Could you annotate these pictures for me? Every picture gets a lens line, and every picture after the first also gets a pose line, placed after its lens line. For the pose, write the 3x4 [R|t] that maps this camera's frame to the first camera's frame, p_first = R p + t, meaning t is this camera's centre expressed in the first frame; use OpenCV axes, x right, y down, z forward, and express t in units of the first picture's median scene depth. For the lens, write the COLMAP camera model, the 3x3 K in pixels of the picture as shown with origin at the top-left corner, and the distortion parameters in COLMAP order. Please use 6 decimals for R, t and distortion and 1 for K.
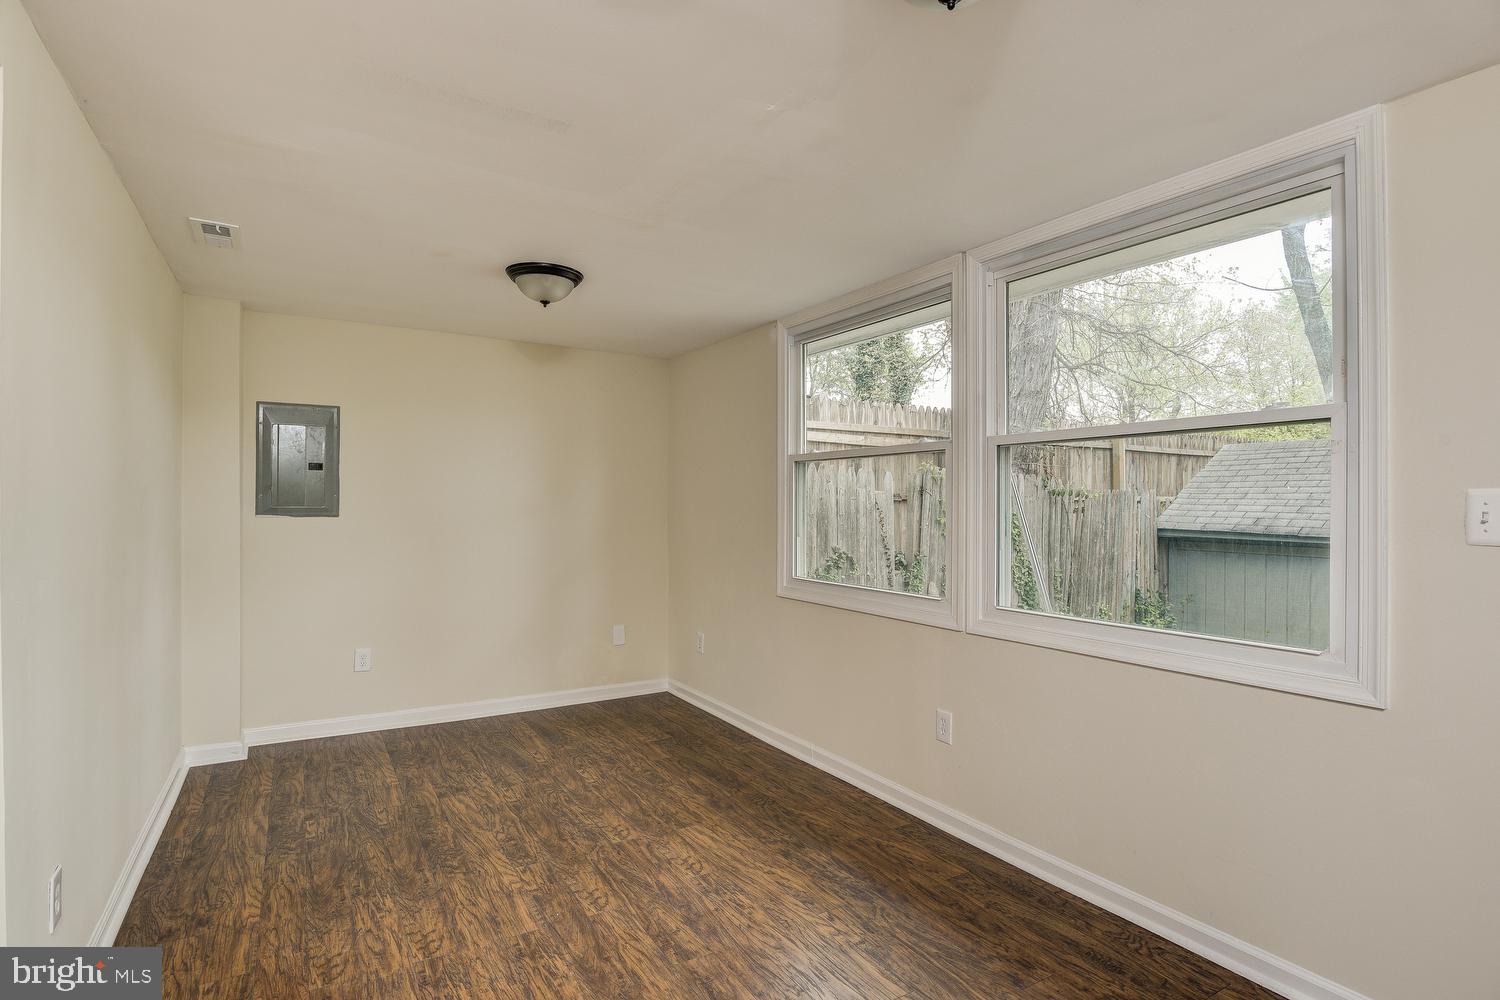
lens RADIAL K [[757.3, 0, 745.6], [0, 757.3, 502.6], [0, 0, 1]] dist [-0.012665, -0.002767]
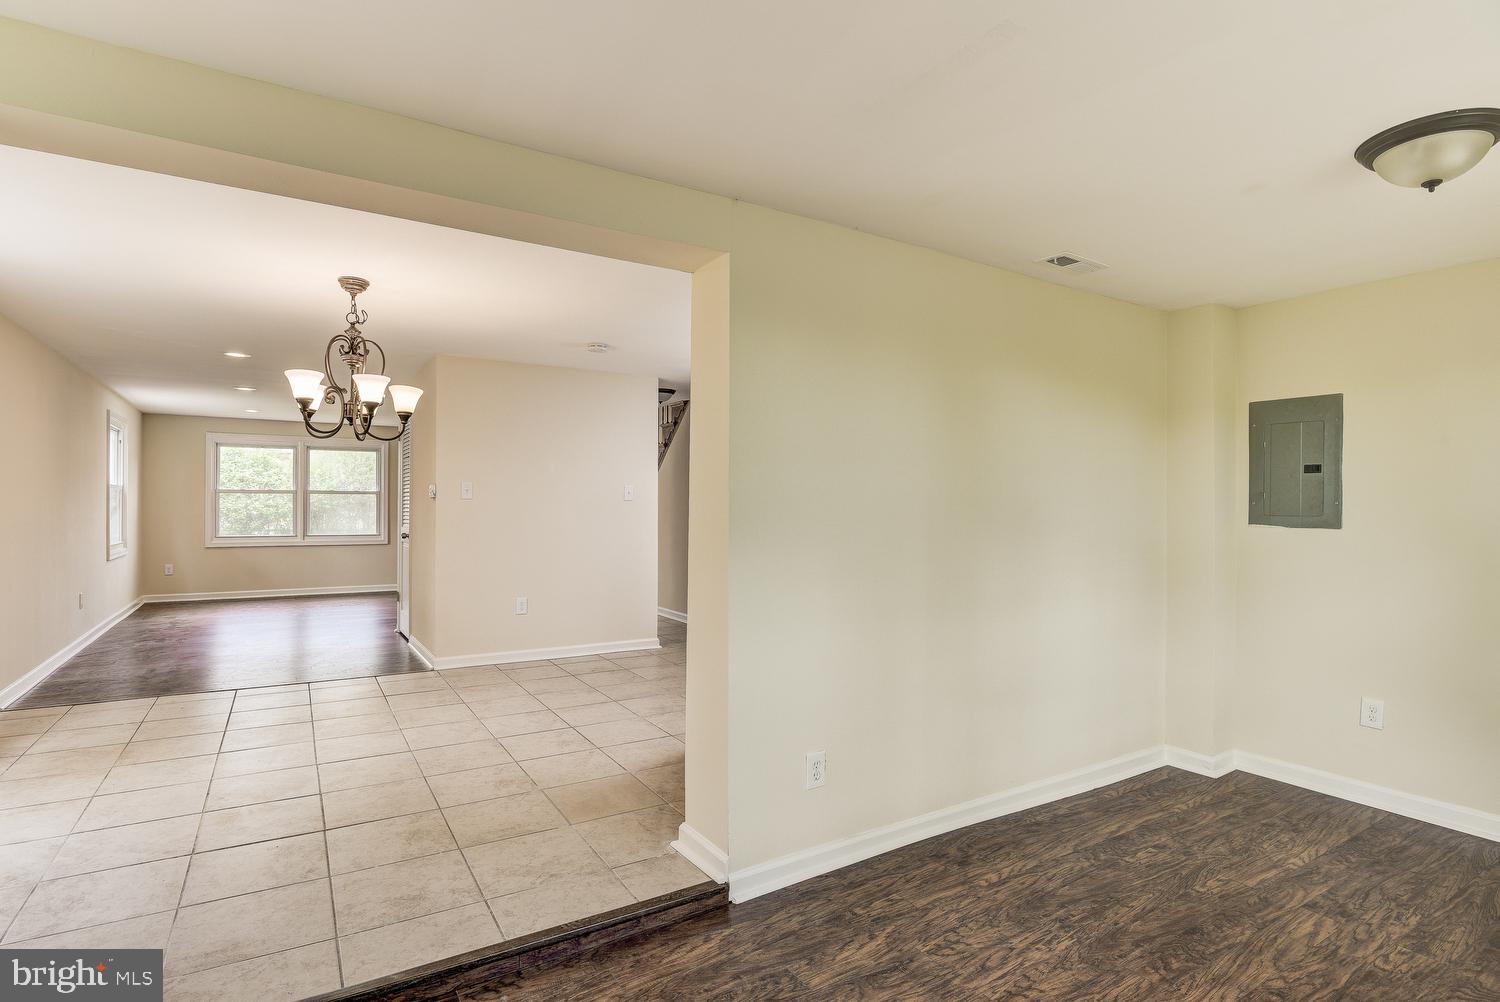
lens RADIAL K [[757.3, 0, 751.4], [0, 757.3, 504.2], [0, 0, 1]] dist [-0.012665, -0.002767]
pose [[0.032836, -0.007618, -0.999432, 0.319524], [-0.004855, 0.999958, -0.007781, 0.002306], [0.999449, 0.005108, 0.032798, 0.430482]]
